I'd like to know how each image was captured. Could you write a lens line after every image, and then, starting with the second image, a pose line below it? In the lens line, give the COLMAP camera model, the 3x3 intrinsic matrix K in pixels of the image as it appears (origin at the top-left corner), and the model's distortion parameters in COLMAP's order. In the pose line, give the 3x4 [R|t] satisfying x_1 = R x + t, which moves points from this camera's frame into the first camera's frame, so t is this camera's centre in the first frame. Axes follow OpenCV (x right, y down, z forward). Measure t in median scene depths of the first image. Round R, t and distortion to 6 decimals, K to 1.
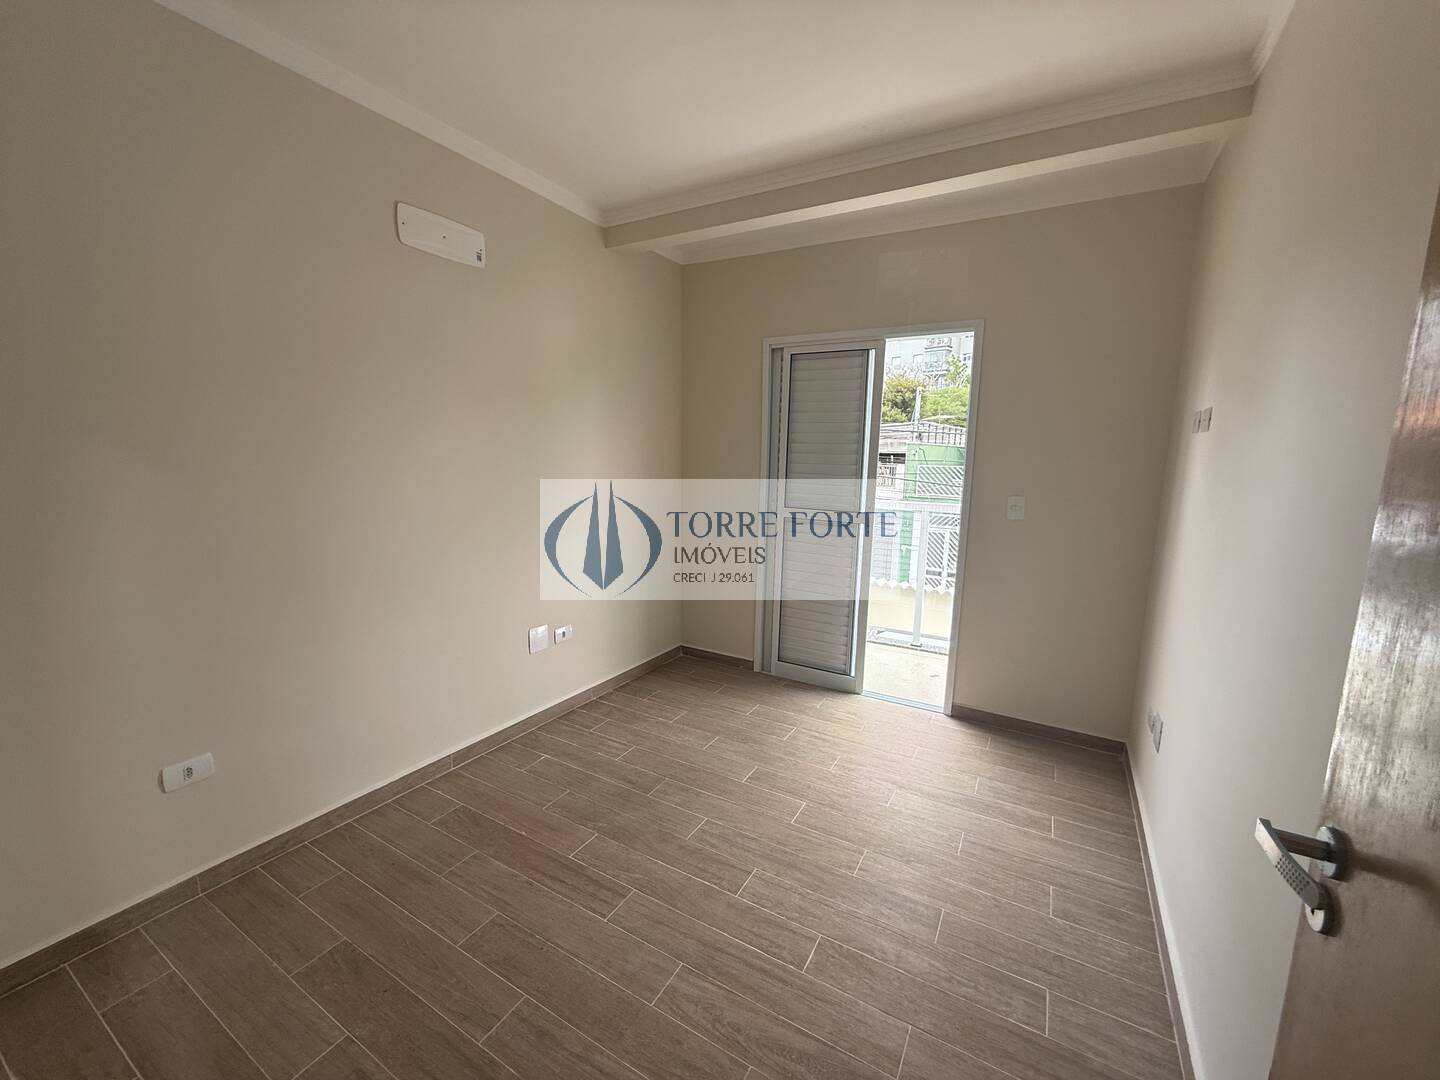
lens RADIAL K [[574.1, 0, 717.7], [0, 574.1, 537.8], [0, 0, 1]] dist [-0.000842, 0.000366]
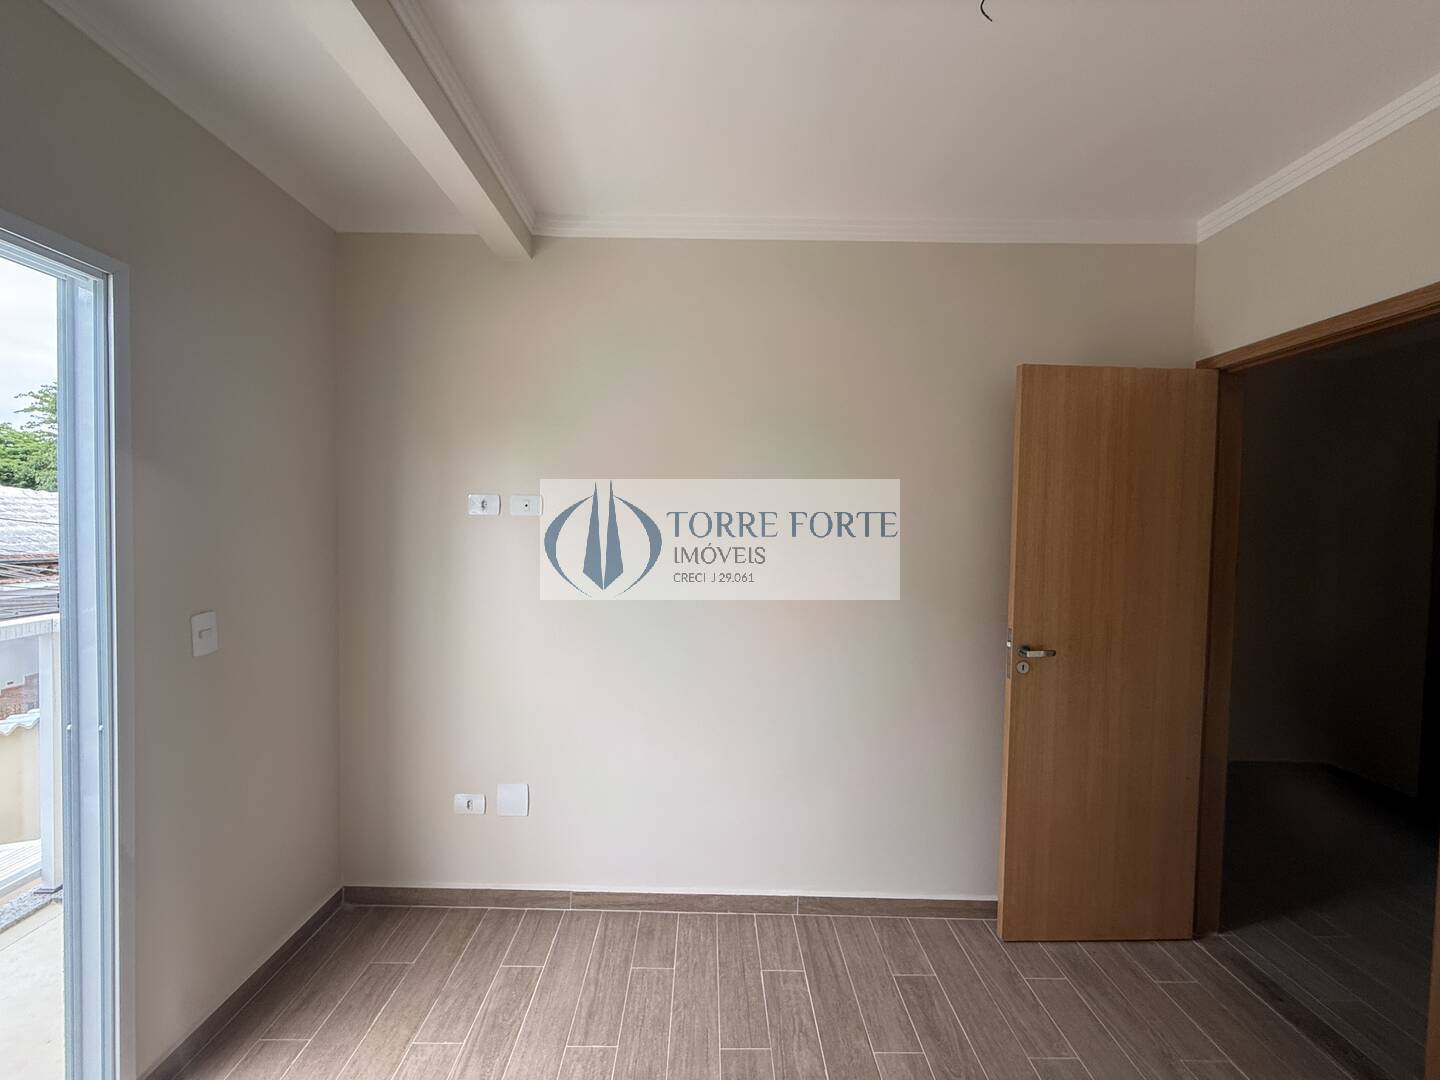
lens RADIAL K [[574.1, 0, 719.9], [0, 574.1, 539.8], [0, 0, 1]] dist [-0.000842, 0.000366]
pose [[-0.515927, -0.052907, 0.854997, -0.308866], [0.099142, 0.987696, 0.120943, -0.232436], [-0.850876, 0.147164, -0.504333, 1.229210]]
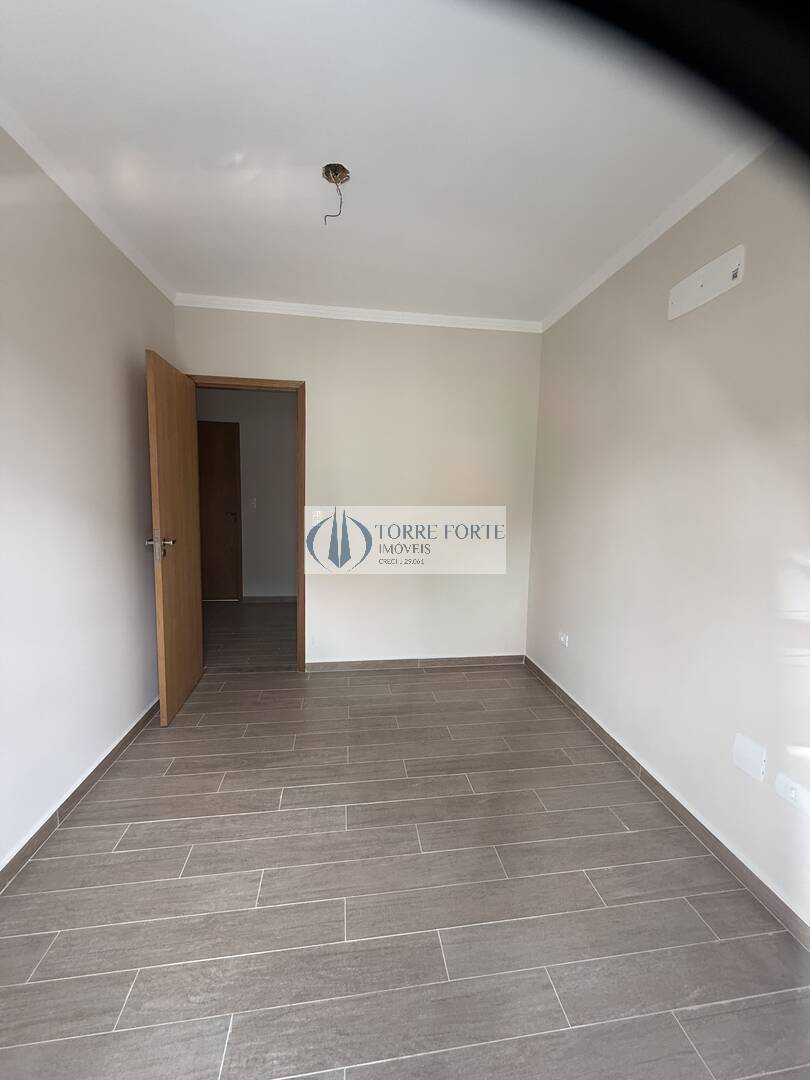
lens RADIAL K [[430.6, 0, 405.2], [0, 430.6, 539.7], [0, 0, 1]] dist [-0.000842, 0.000366]
pose [[-0.782214, 0.033283, -0.622120, 0.504209], [-0.130992, 0.967464, 0.216460, -0.211332], [0.609083, 0.250811, -0.752404, 1.593007]]
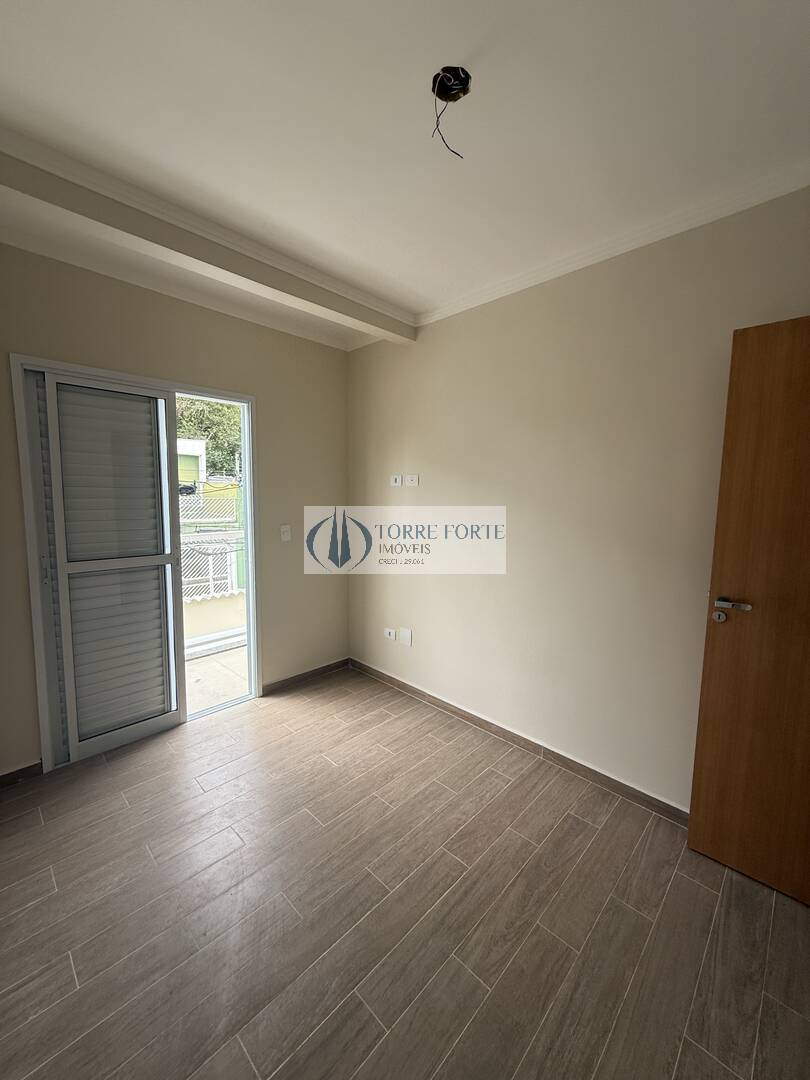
lens RADIAL K [[430.6, 0, 406.7], [0, 430.6, 537.8], [0, 0, 1]] dist [-0.000842, 0.000366]
pose [[0.239821, -0.119377, 0.963449, -0.661848], [0.136736, 0.986672, 0.088218, -0.136309], [-0.961139, 0.110582, 0.252948, 0.633996]]
